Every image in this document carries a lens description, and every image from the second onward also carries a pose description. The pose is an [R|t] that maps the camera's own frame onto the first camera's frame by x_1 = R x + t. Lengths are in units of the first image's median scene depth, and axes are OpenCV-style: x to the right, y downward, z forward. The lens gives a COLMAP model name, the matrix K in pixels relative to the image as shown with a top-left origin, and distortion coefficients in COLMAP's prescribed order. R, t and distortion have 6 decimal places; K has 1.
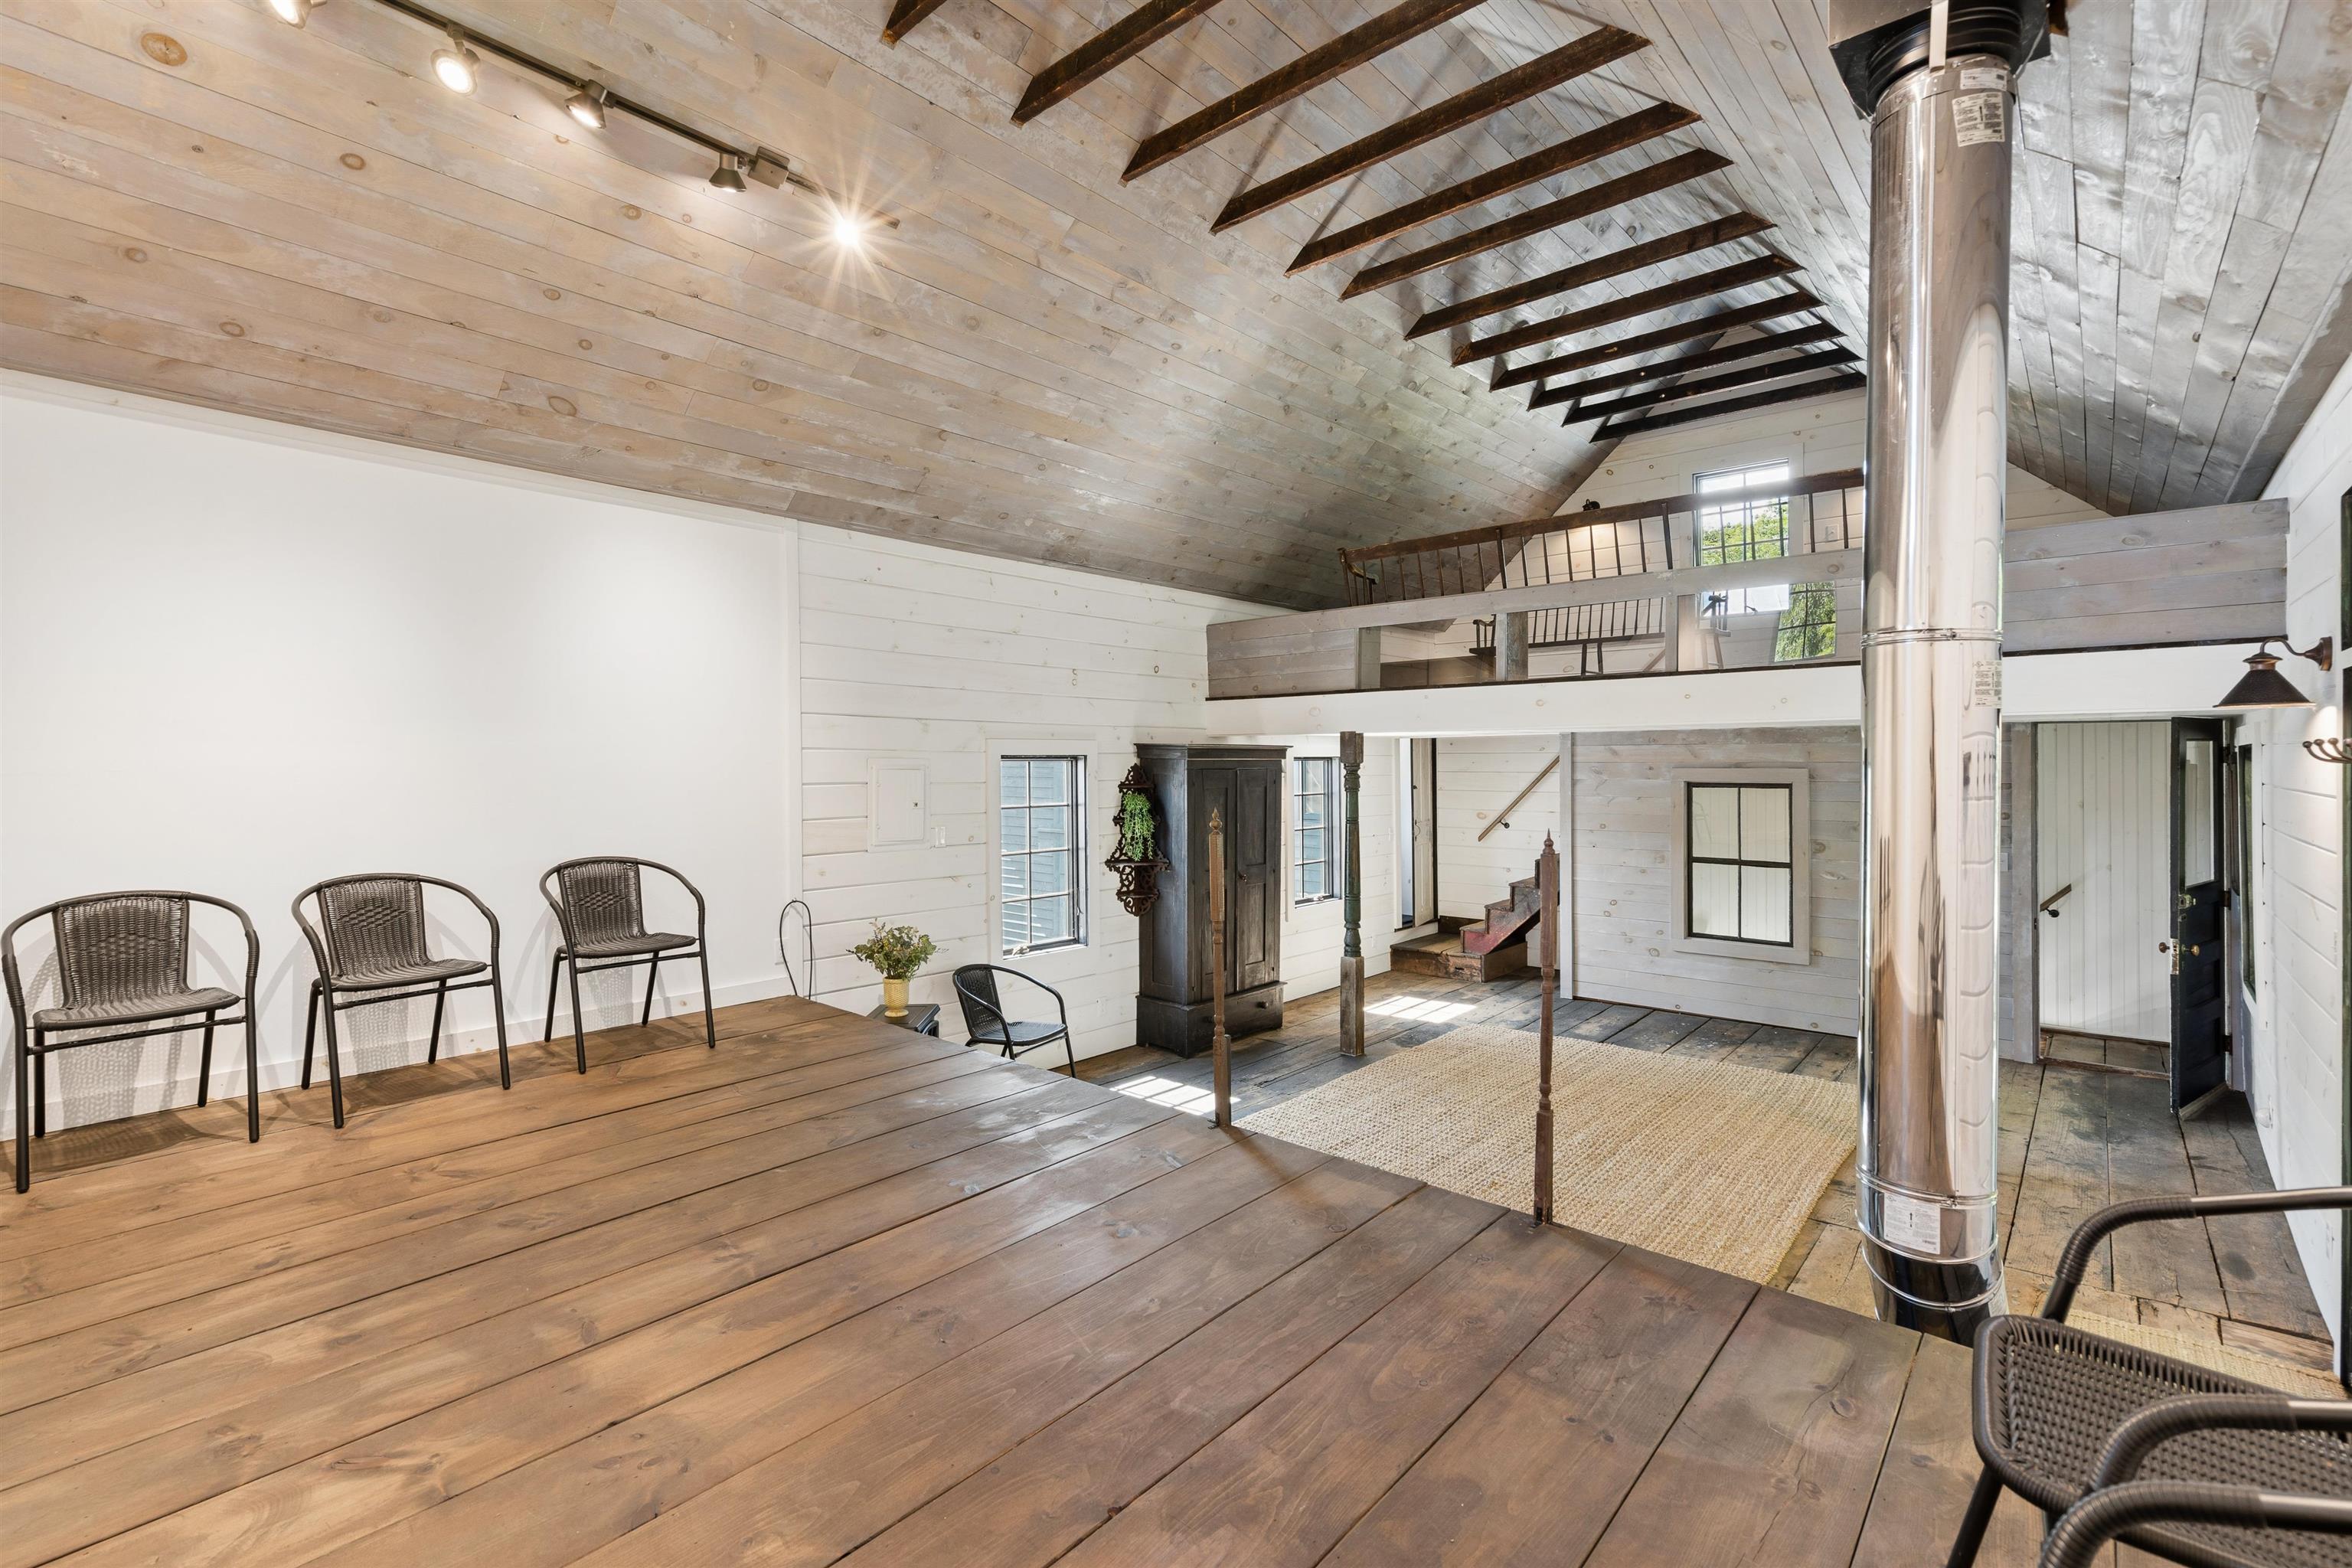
lens RADIAL K [[1056.6, 0, 1166.6], [0, 1056.6, 756.1], [0, 0, 1]] dist [-0.002936, 0.000199]
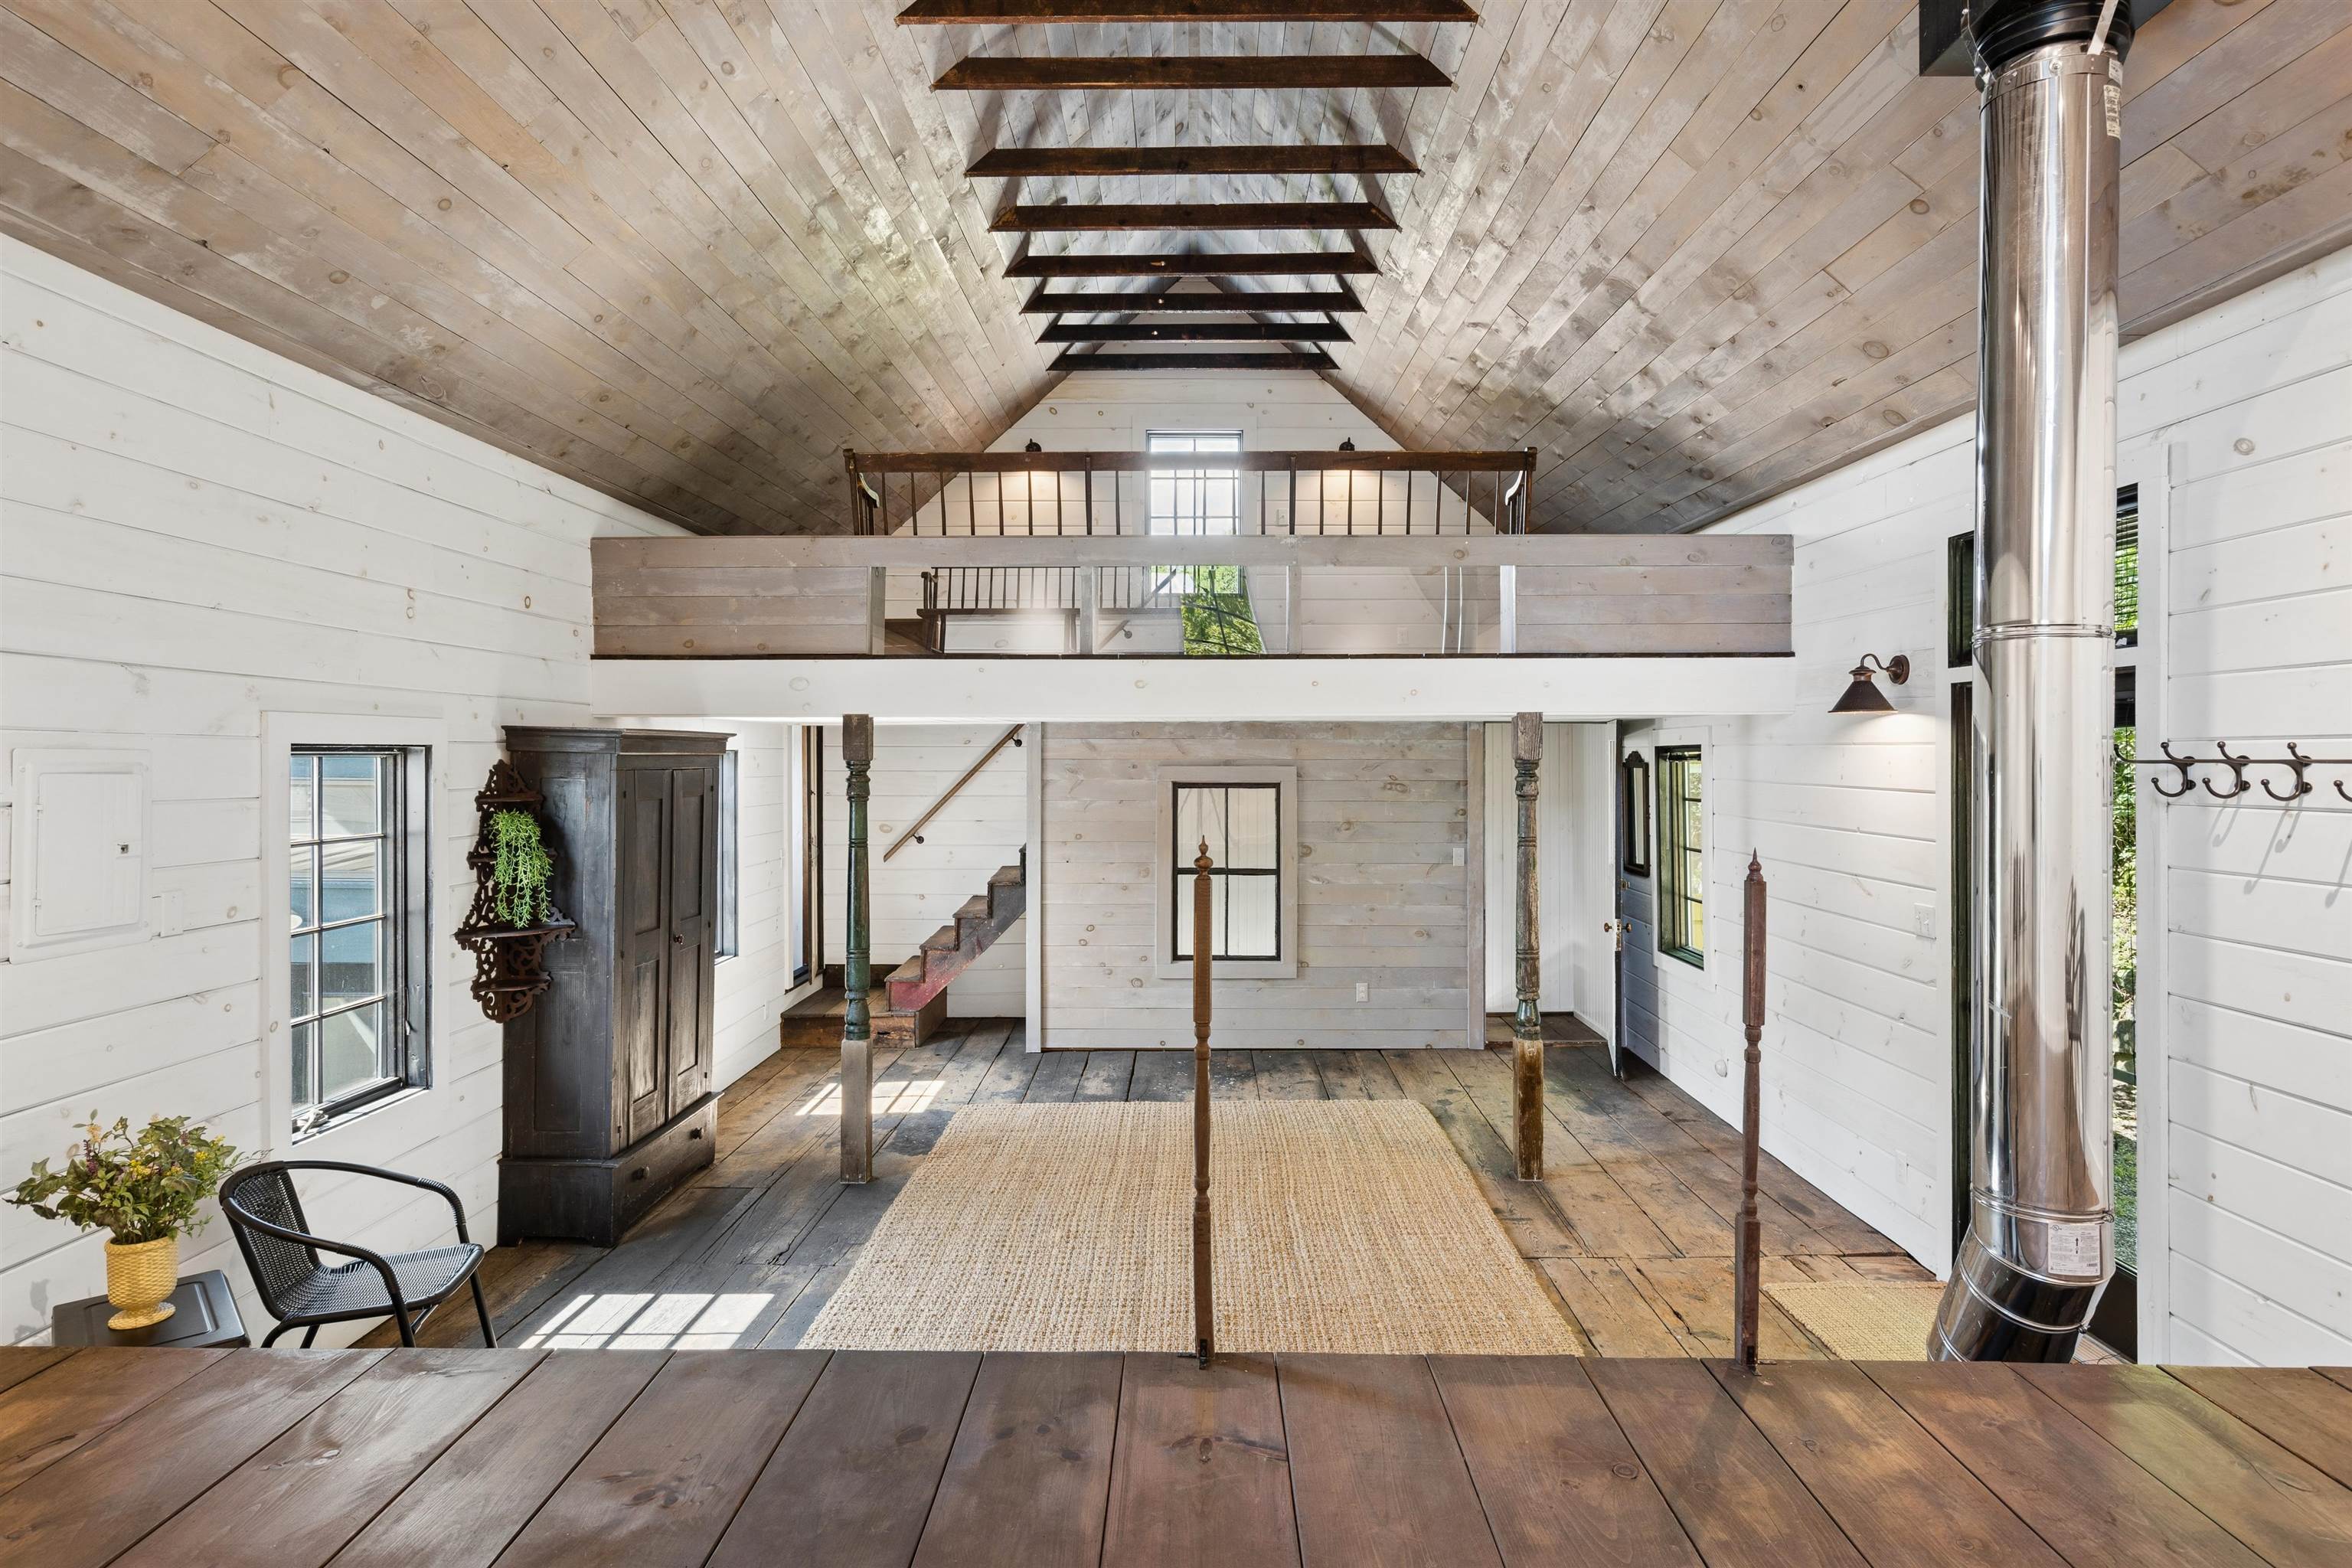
lens RADIAL K [[1287.0, 0, 1203.8], [0, 1287.0, 740.1], [0, 0, 1]] dist [-0.002693, 0.007742]
pose [[0.745903, 0.011444, 0.665957, -0.215013], [-0.006409, 0.999929, -0.010005, 0.000577], [-0.666024, 0.003194, 0.745923, 0.215205]]
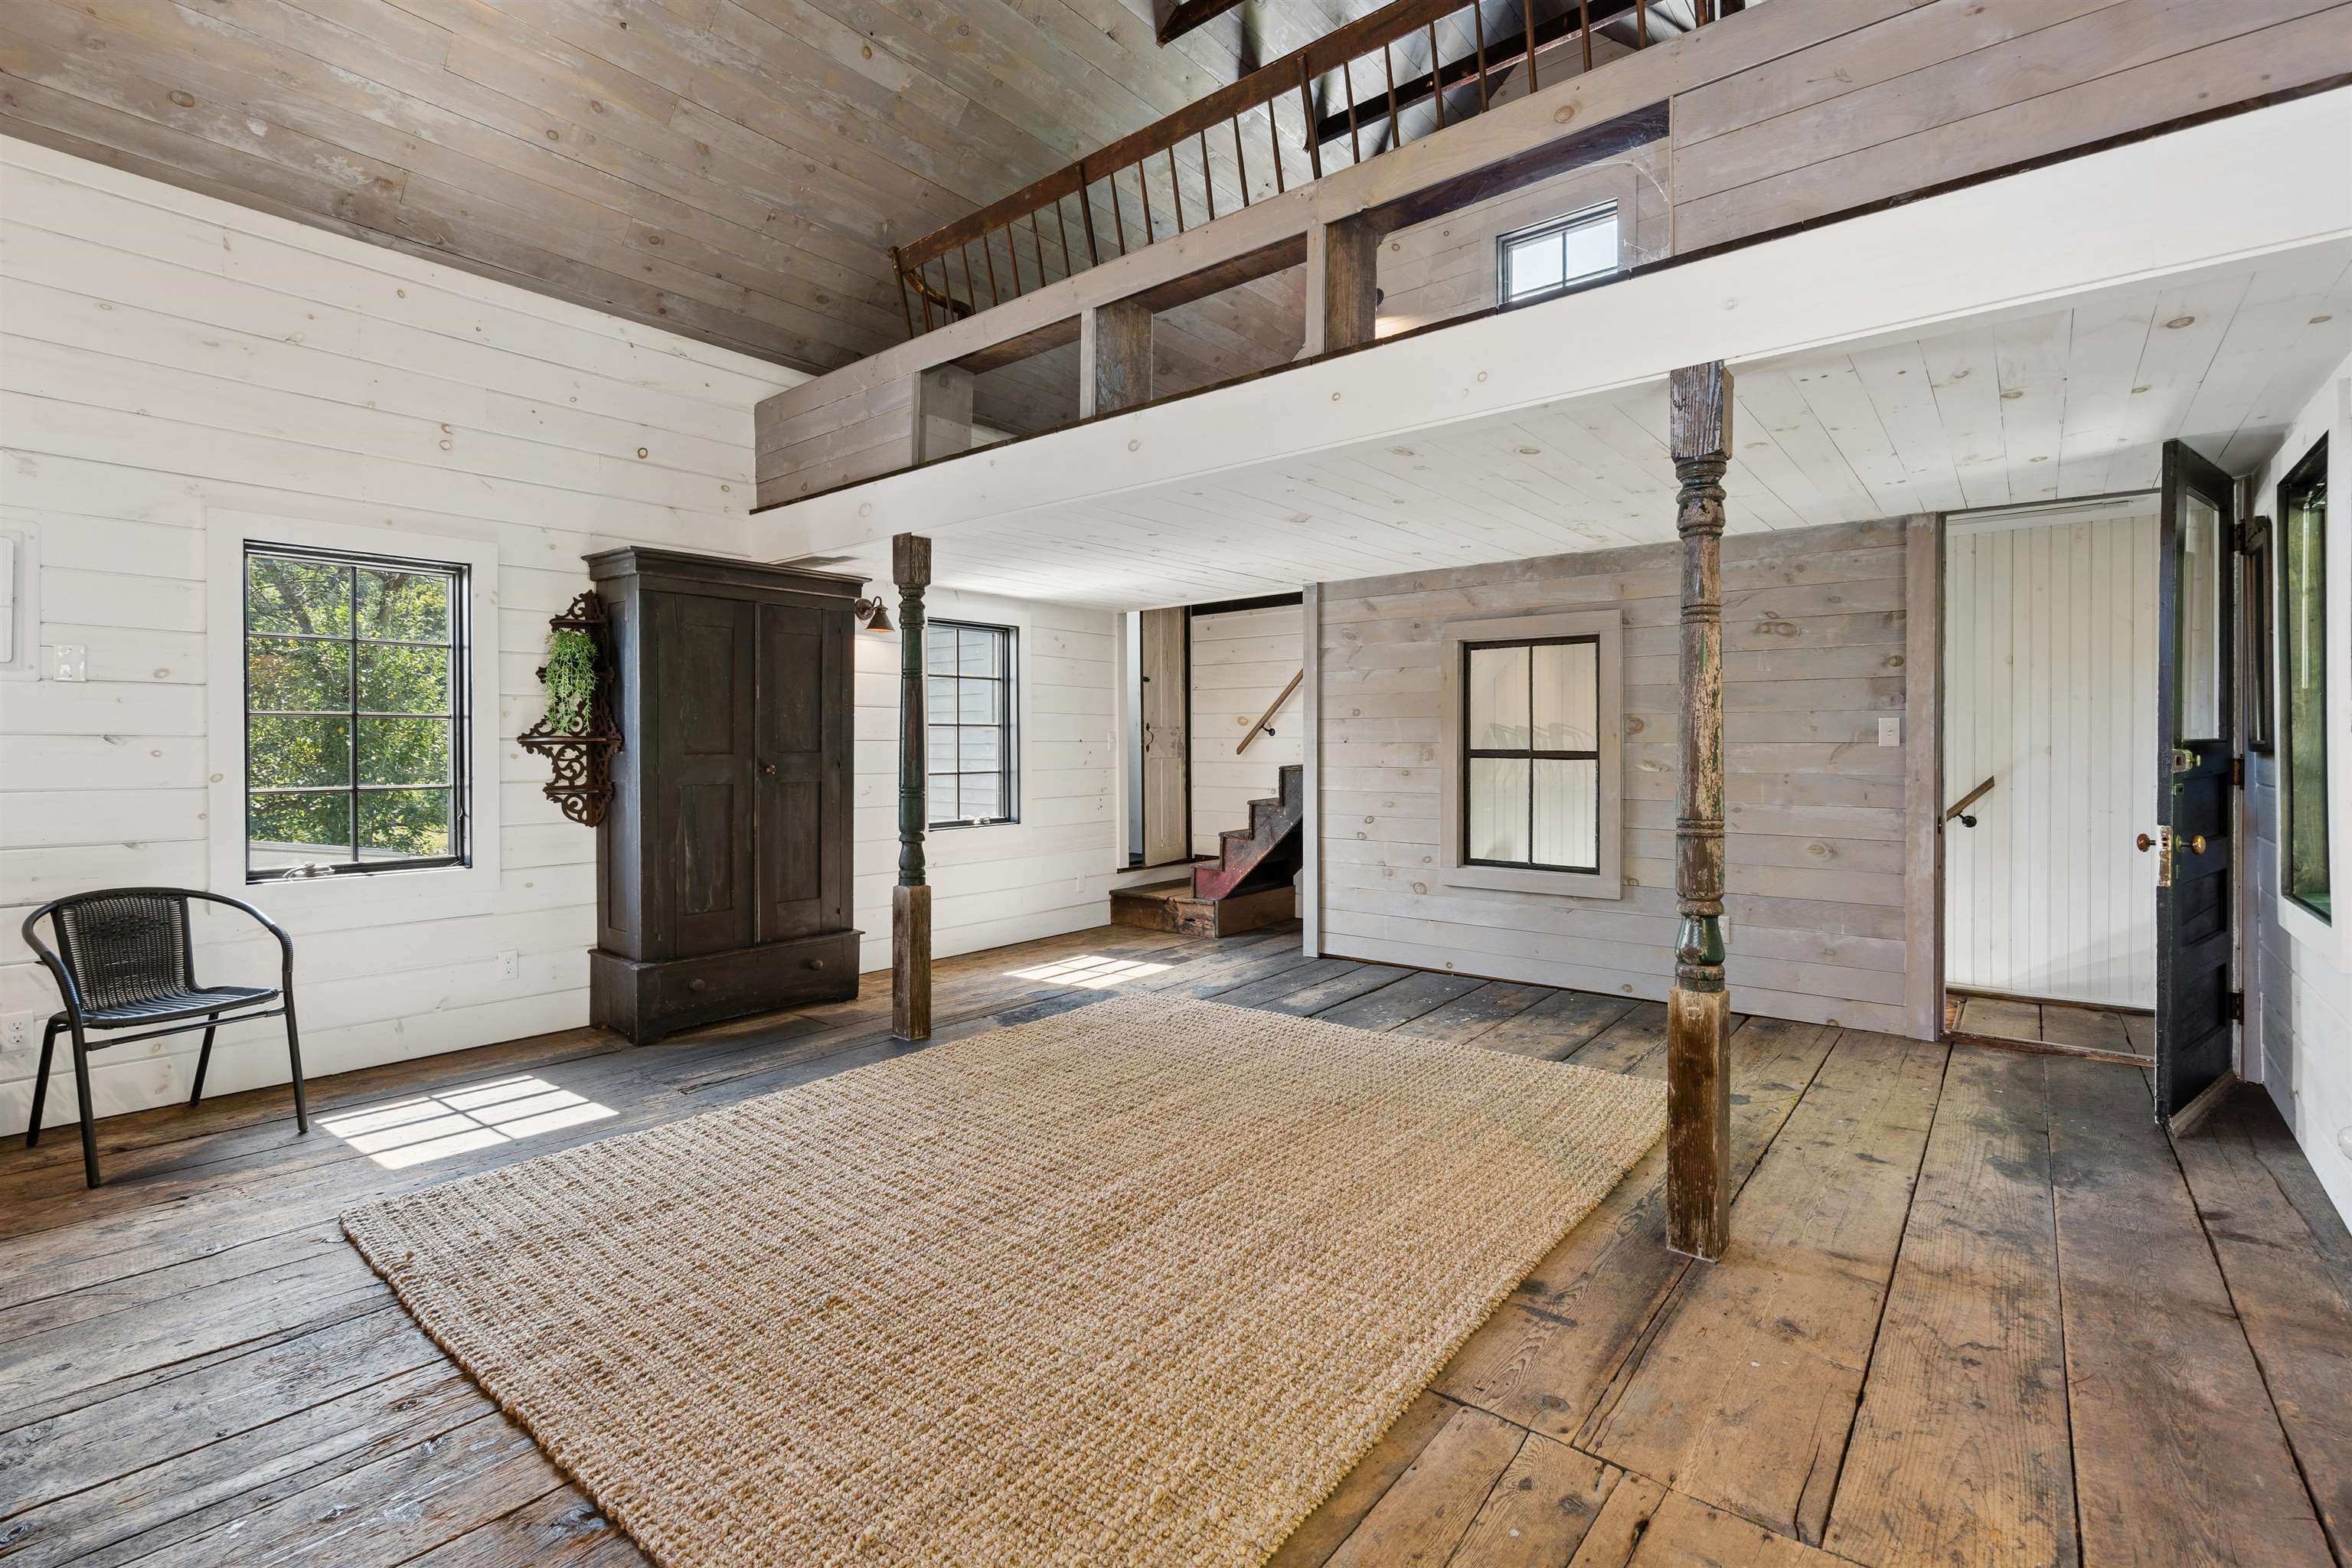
lens RADIAL K [[1065.7, 0, 1160.0], [0, 1065.7, 749.7], [0, 0, 1]] dist [-0.009887, 0.004038]
pose [[0.999139, 0.001084, 0.041478, 0.294172], [-0.001534, 0.999940, 0.010811, 0.097795], [-0.041464, -0.010865, 0.999081, 0.341361]]
